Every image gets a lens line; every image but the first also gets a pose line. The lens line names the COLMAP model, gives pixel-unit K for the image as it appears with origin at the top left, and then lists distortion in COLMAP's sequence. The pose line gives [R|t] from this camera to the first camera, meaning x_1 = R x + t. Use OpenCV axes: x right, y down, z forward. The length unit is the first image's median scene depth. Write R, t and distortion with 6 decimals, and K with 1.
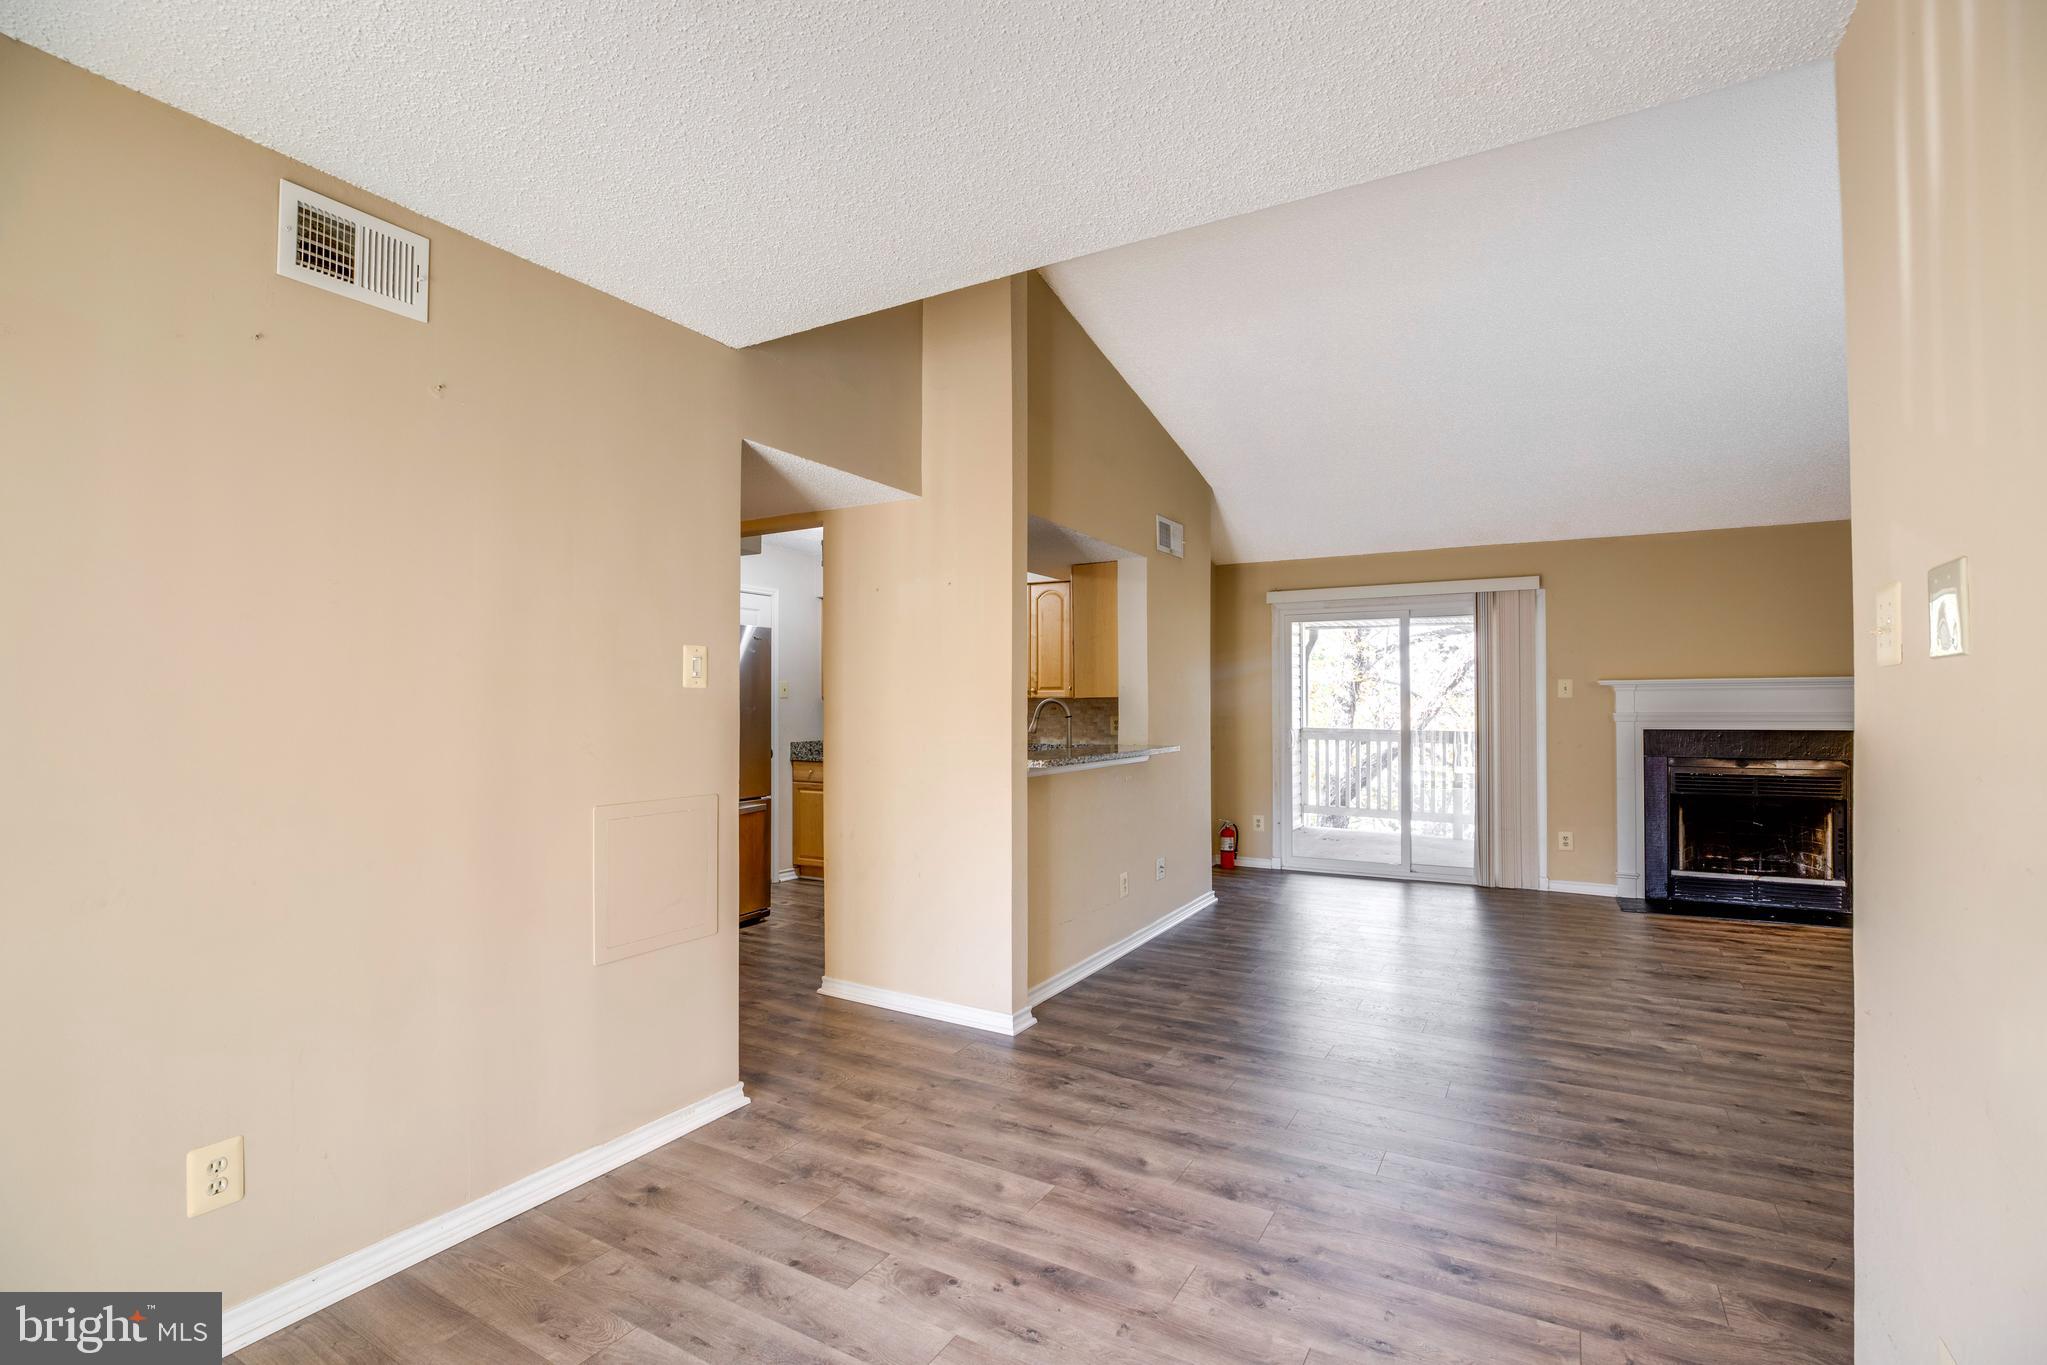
lens RADIAL K [[937.7, 0, 1023.5], [0, 937.7, 682.5], [0, 0, 1]] dist [-0.049132, 0.014146]
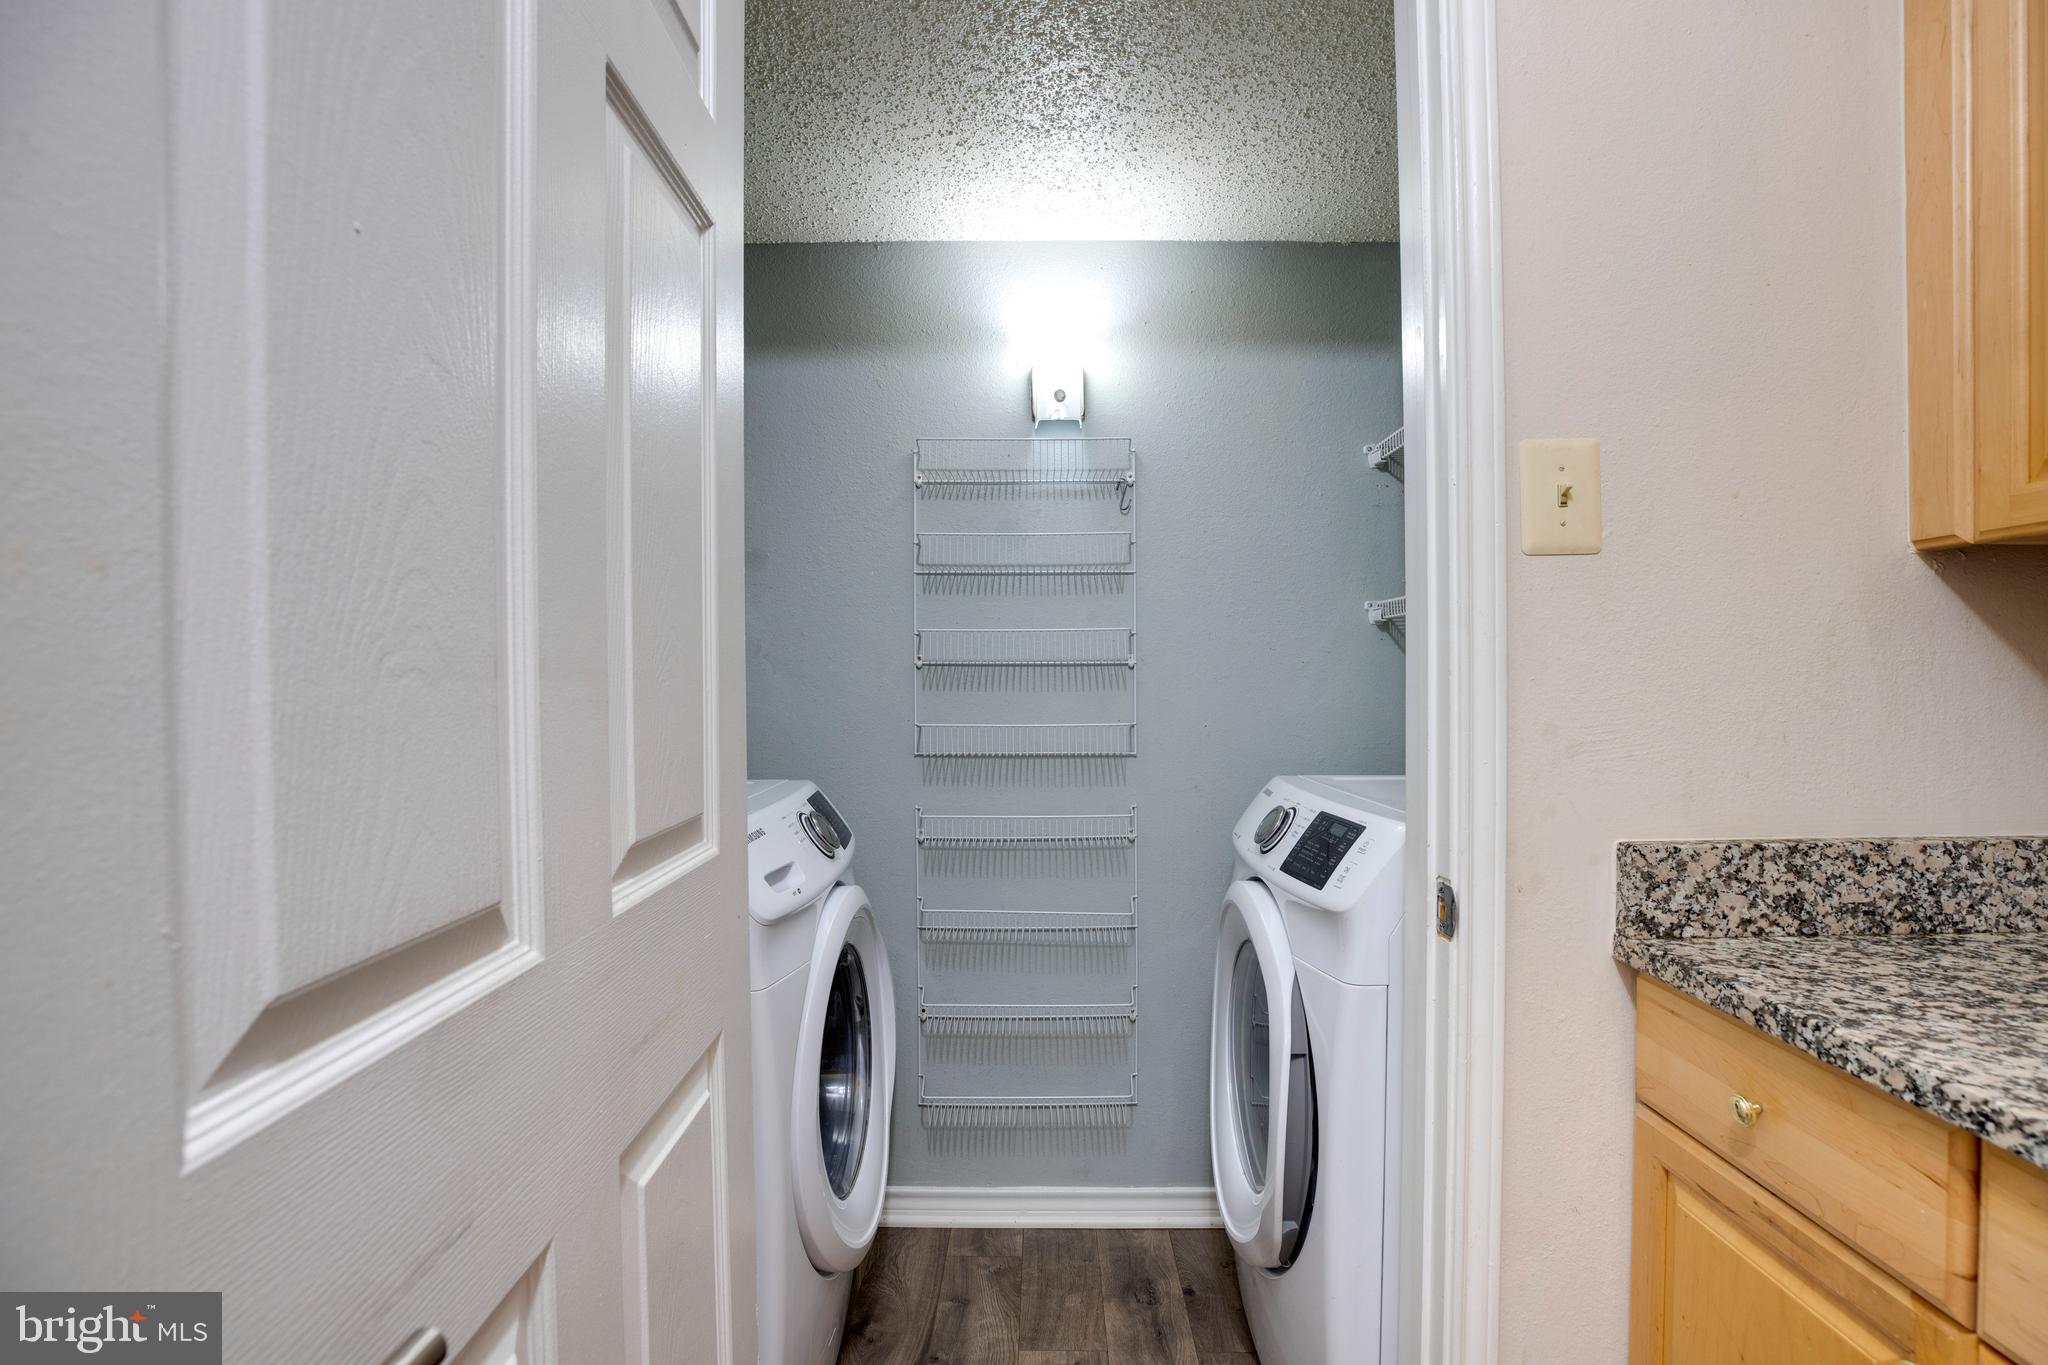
lens RADIAL K [[962.2, 0, 1025.6], [0, 962.2, 692.0], [0, 0, 1]] dist [-0.047123, 0.015826]
pose [[0.493447, 0.014216, -0.869659, -0.187972], [0.027116, 0.999129, 0.031718, 0.036795], [0.869353, -0.039233, 0.492632, 0.964560]]
